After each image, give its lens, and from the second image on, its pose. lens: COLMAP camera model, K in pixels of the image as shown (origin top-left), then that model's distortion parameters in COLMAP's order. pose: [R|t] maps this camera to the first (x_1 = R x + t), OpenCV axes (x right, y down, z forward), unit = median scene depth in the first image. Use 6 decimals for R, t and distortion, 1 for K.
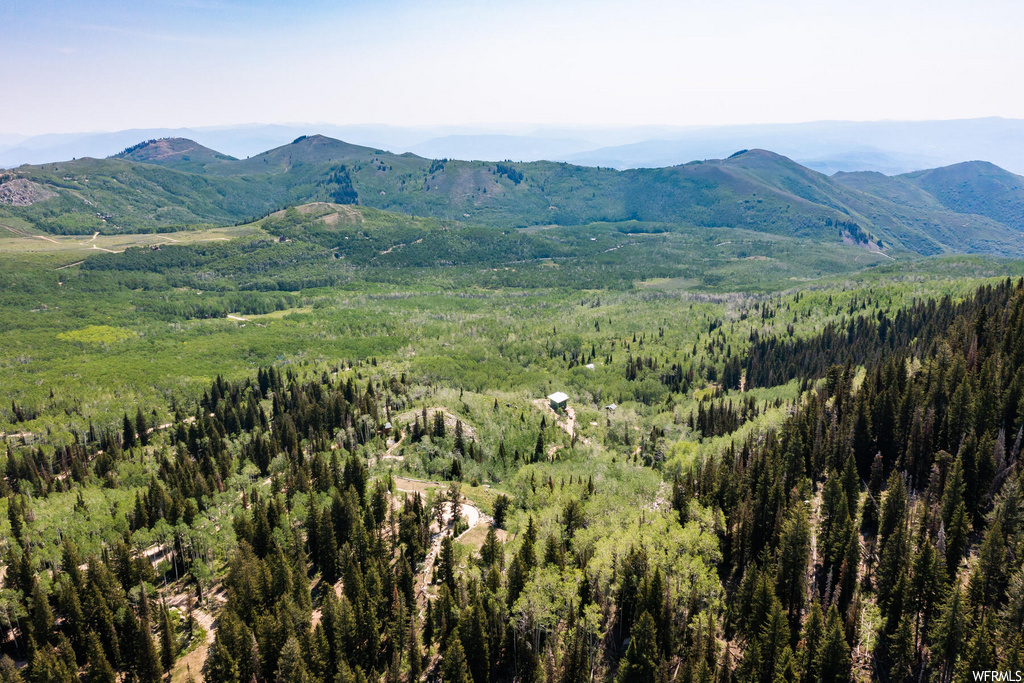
lens RADIAL K [[820.3, 0, 510.3], [0, 820.3, 342.7], [0, 0, 1]] dist [-0.016993, -0.002282]
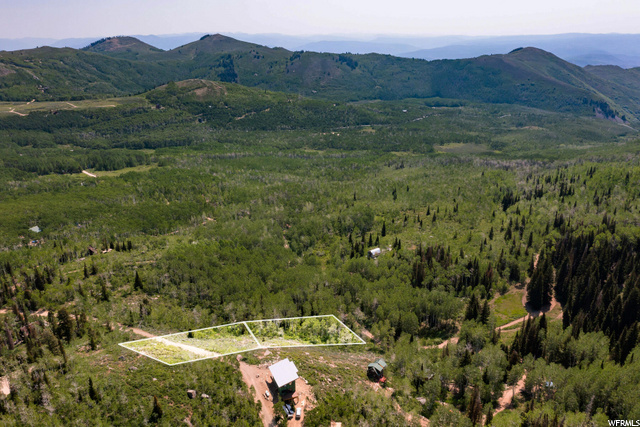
lens RADIAL K [[512.7, 0, 321.8], [0, 512.7, 212.0], [0, 0, 1]] dist [-0.016993, -0.002282]
pose [[0.997288, 0.030271, -0.067077, 0.033302], [-0.025353, 0.997010, 0.072998, -0.024918], [0.069086, -0.071100, 0.995074, 0.192379]]
